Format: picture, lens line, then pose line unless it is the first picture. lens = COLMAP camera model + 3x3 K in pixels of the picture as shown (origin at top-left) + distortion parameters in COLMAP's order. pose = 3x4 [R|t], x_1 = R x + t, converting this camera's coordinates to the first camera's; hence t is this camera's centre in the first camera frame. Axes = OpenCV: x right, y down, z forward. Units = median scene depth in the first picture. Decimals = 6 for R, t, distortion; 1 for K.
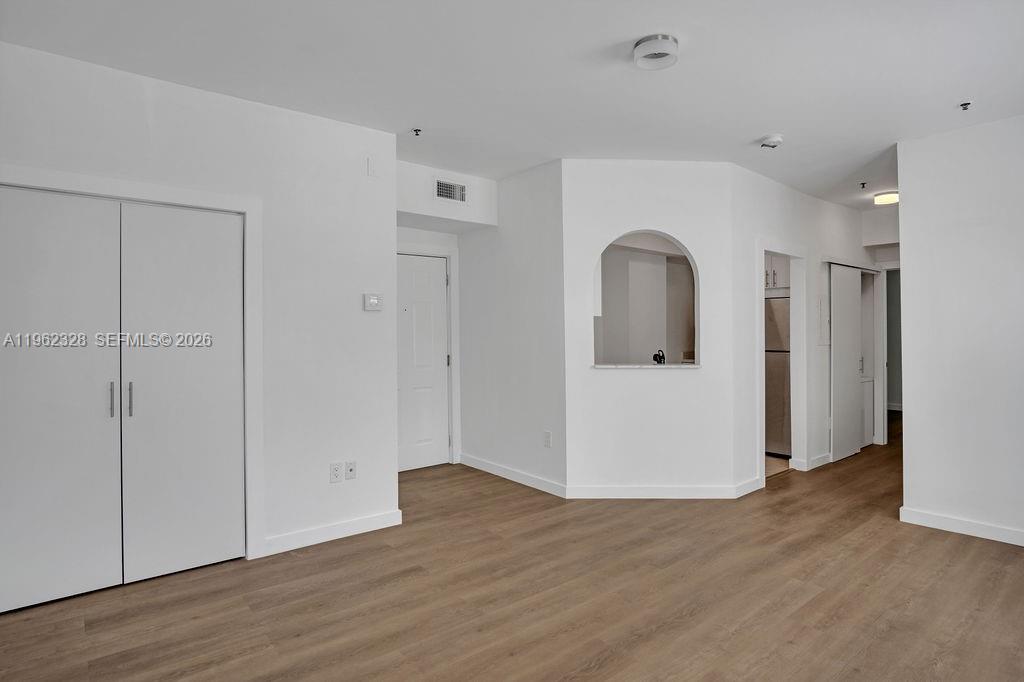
lens RADIAL K [[557.3, 0, 510.3], [0, 557.3, 344.4], [0, 0, 1]] dist [-0.029070, 0.002005]
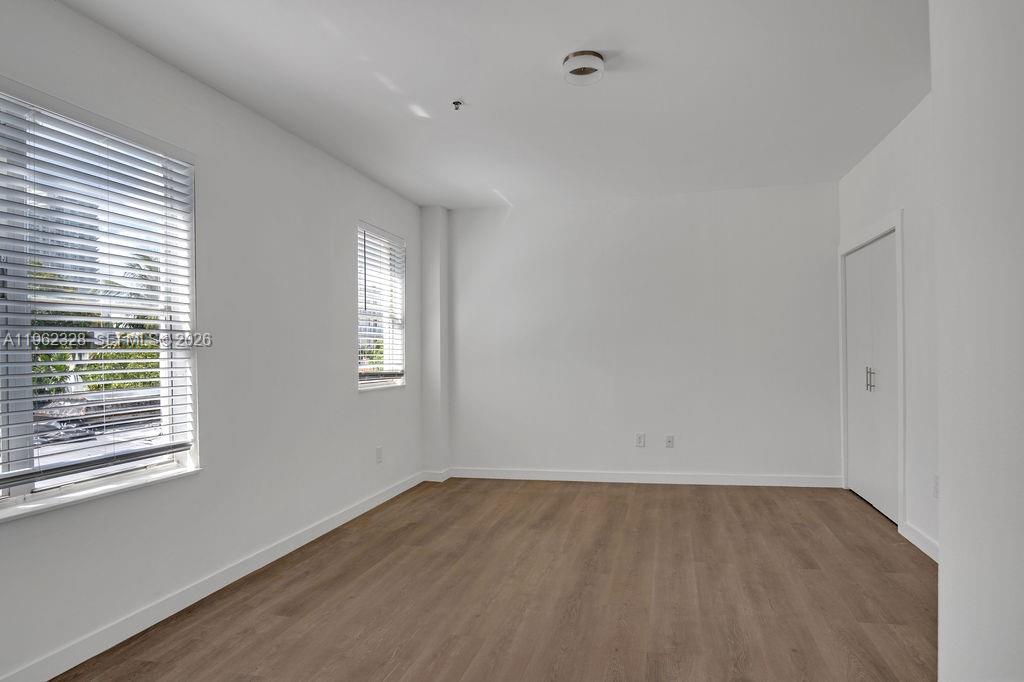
lens RADIAL K [[571.7, 0, 528.1], [0, 571.7, 360.5], [0, 0, 1]] dist [-0.033662, -0.001556]
pose [[-0.800163, 0.024754, -0.599272, 0.696324], [0.005989, 0.999428, 0.033287, -0.003373], [0.599753, 0.023046, -0.799853, 1.240855]]
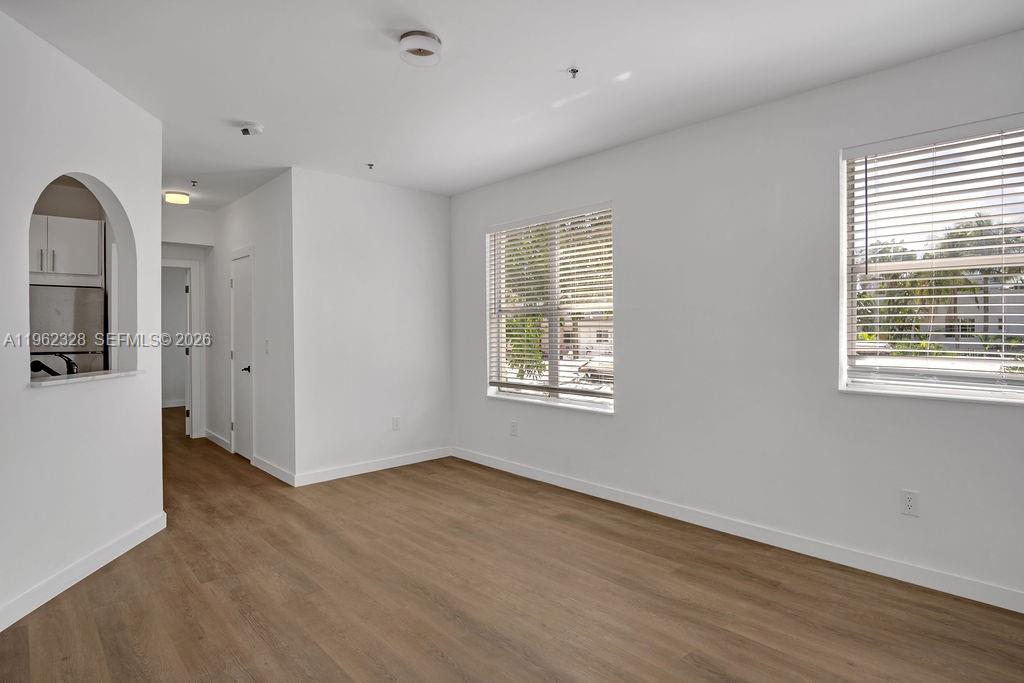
lens RADIAL K [[557.3, 0, 516.1], [0, 557.3, 341.2], [0, 0, 1]] dist [-0.029070, 0.002005]
pose [[-0.055933, -0.019305, 0.998248, -0.522115], [0.025178, 0.999468, 0.020739, -0.005760], [-0.998117, 0.026294, -0.055418, 0.604217]]
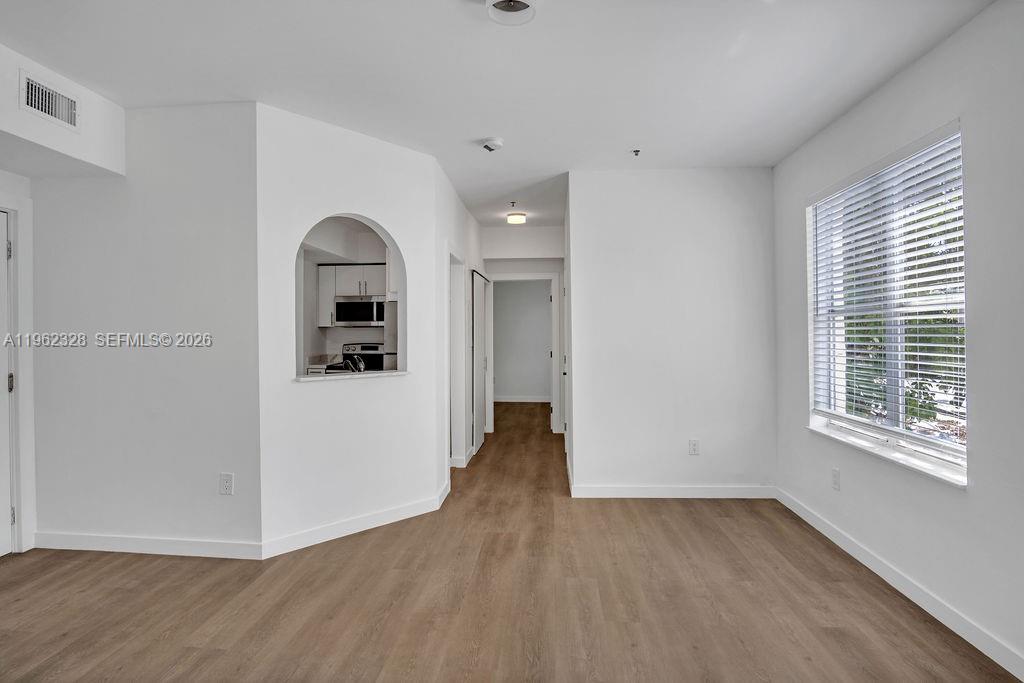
lens RADIAL K [[557.3, 0, 510.4], [0, 557.3, 334.7], [0, 0, 1]] dist [-0.029070, 0.002005]
pose [[0.690049, -0.001387, 0.723761, -0.235349], [0.016633, 0.999764, -0.013942, -0.007801], [-0.723571, 0.021659, 0.689910, 0.288771]]
